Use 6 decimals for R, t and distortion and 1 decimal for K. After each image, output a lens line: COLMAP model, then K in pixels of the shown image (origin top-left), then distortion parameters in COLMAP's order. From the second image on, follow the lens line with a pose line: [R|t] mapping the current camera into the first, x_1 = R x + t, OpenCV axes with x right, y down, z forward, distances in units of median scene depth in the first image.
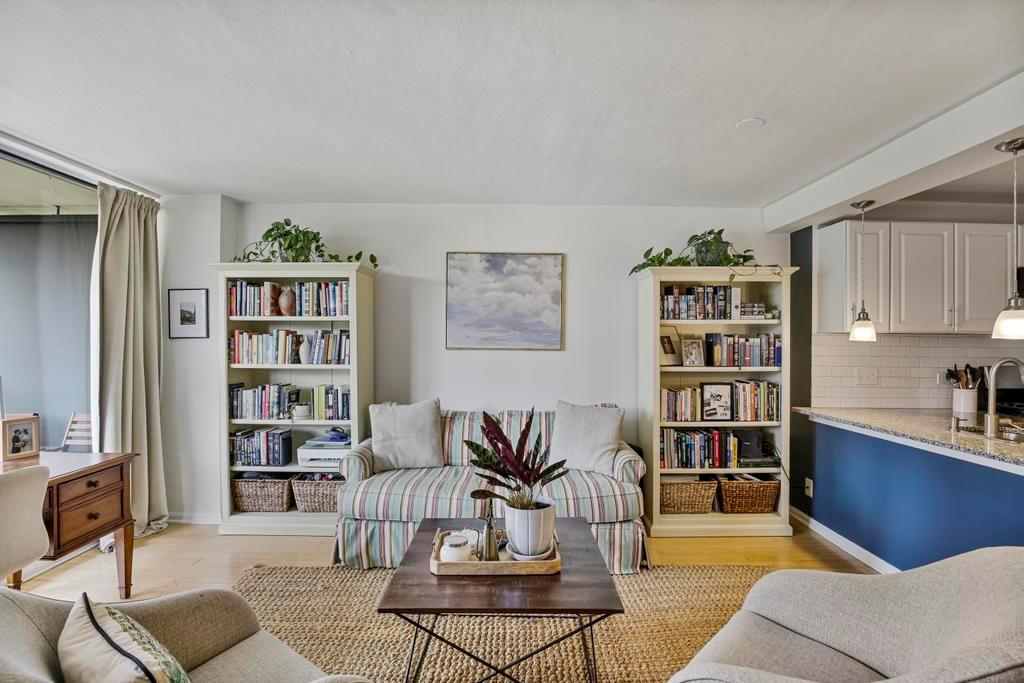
lens RADIAL K [[472.3, 0, 512.0], [0, 472.3, 341.5], [0, 0, 1]] dist [-0.038162, 0.007910]
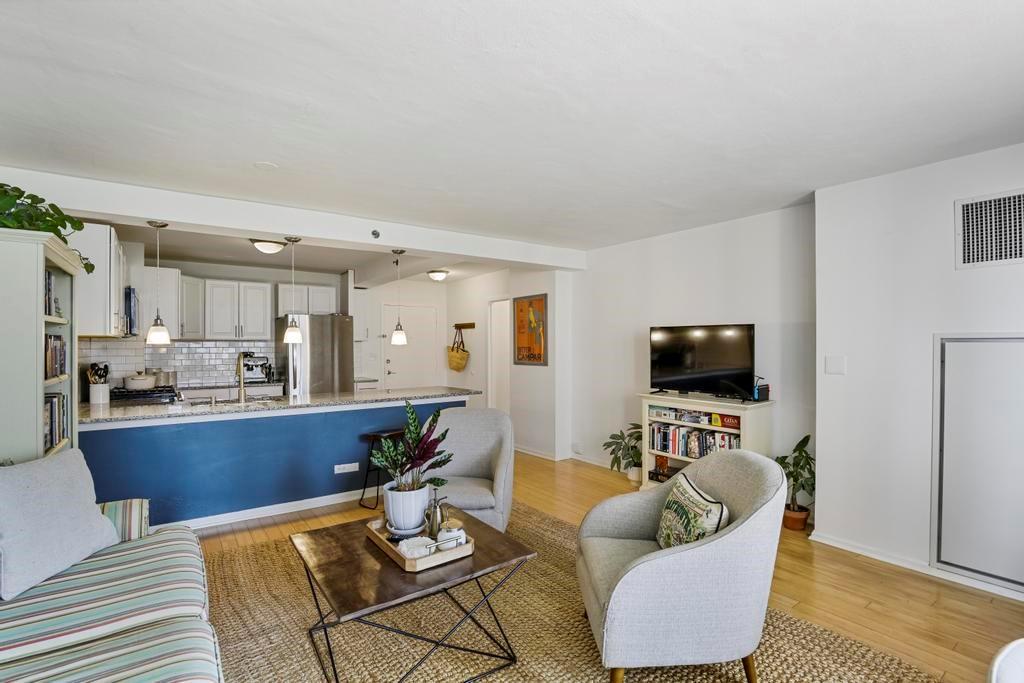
lens RADIAL K [[482.5, 0, 512.0], [0, 482.5, 341.5], [0, 0, 1]] dist [-0.032681, 0.008505]
pose [[-0.582510, 0.000762, 0.812823, -0.604279], [0.000293, 1.000000, -0.000727, -0.005518], [-0.812824, -0.000186, -0.582510, 0.833036]]
